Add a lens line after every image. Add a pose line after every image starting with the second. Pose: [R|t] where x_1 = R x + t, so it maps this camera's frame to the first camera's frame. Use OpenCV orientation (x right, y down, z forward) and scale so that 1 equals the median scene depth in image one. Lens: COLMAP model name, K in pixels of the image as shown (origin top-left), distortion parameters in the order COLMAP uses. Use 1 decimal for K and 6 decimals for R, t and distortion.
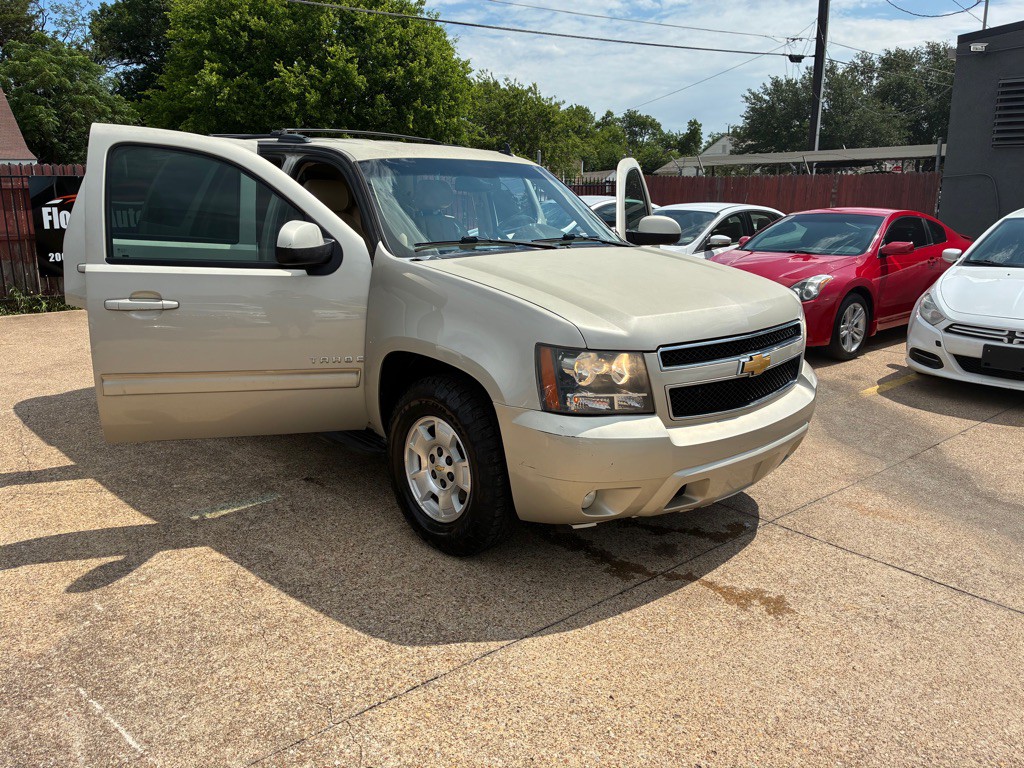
lens RADIAL K [[774.9, 0, 528.3], [0, 774.9, 383.2], [0, 0, 1]] dist [0.048396, -0.071894]
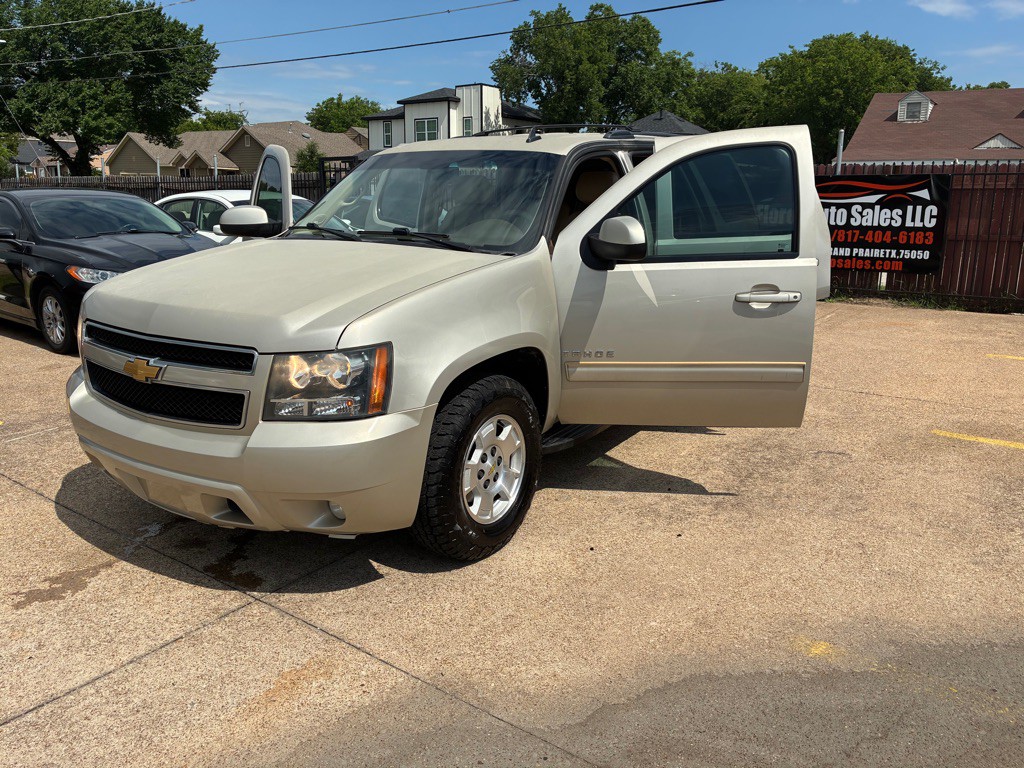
lens RADIAL K [[774.9, 0, 521.6], [0, 774.9, 379.2], [0, 0, 1]] dist [0.048396, -0.071894]
pose [[0.231540, 0.223173, -0.946881, 0.914312], [-0.230432, 0.958213, 0.169497, -0.195834], [0.945140, 0.178946, 0.273291, 0.854544]]
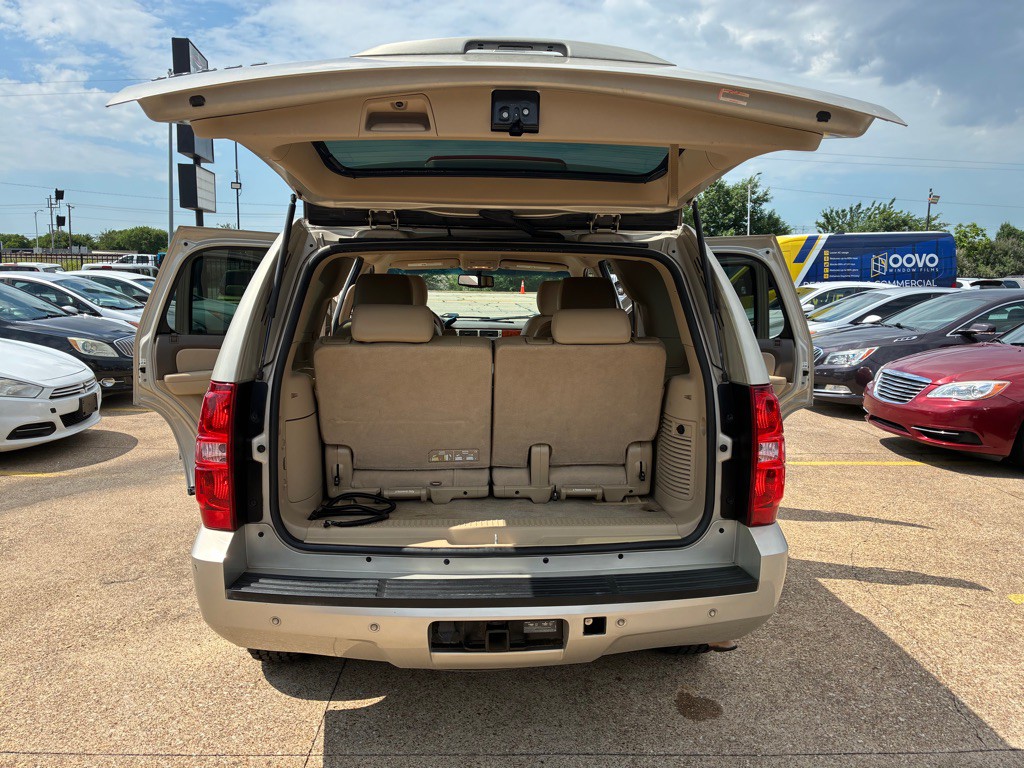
lens RADIAL K [[774.9, 0, 512.3], [0, 774.9, 388.0], [0, 0, 1]] dist [0.048396, -0.071894]
pose [[-0.764029, -0.116405, 0.634593, -0.874603], [0.129882, 0.935702, 0.328012, -0.478694], [-0.631973, 0.333033, -0.699785, 1.829490]]
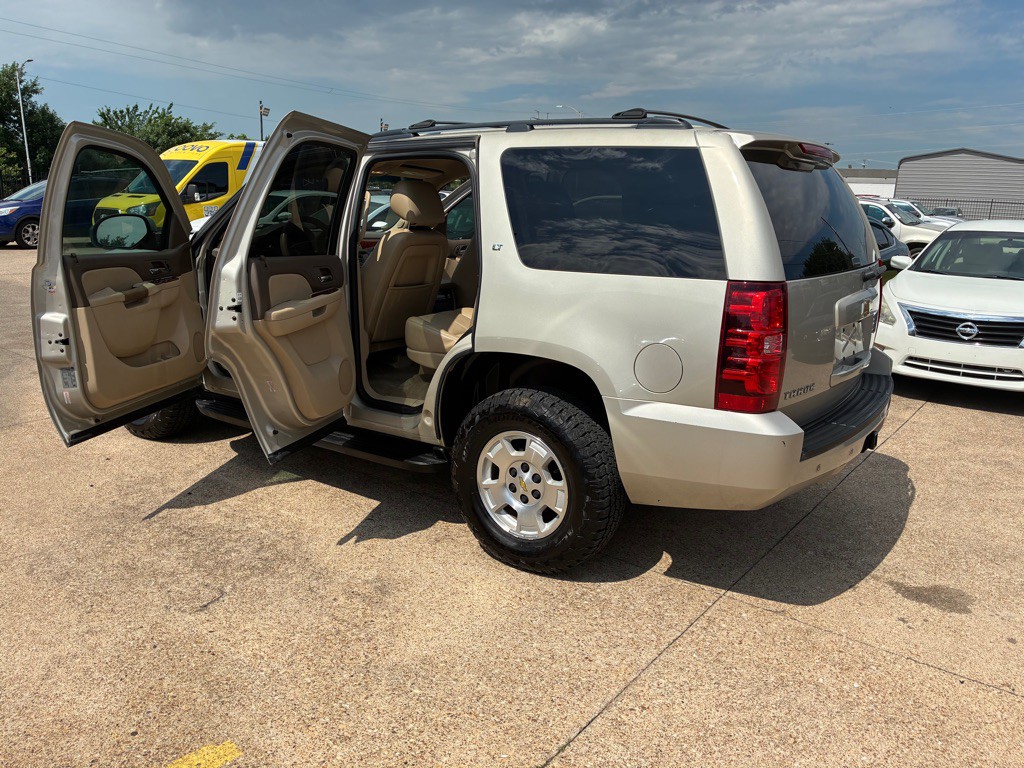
lens RADIAL K [[774.9, 0, 511.9], [0, 774.9, 380.2], [0, 0, 1]] dist [0.048396, -0.071894]
pose [[-0.980518, 0.003820, -0.196394, -0.079869], [-0.085854, 0.890923, 0.445966, -0.517121], [0.176675, 0.454139, -0.873238, 2.102966]]
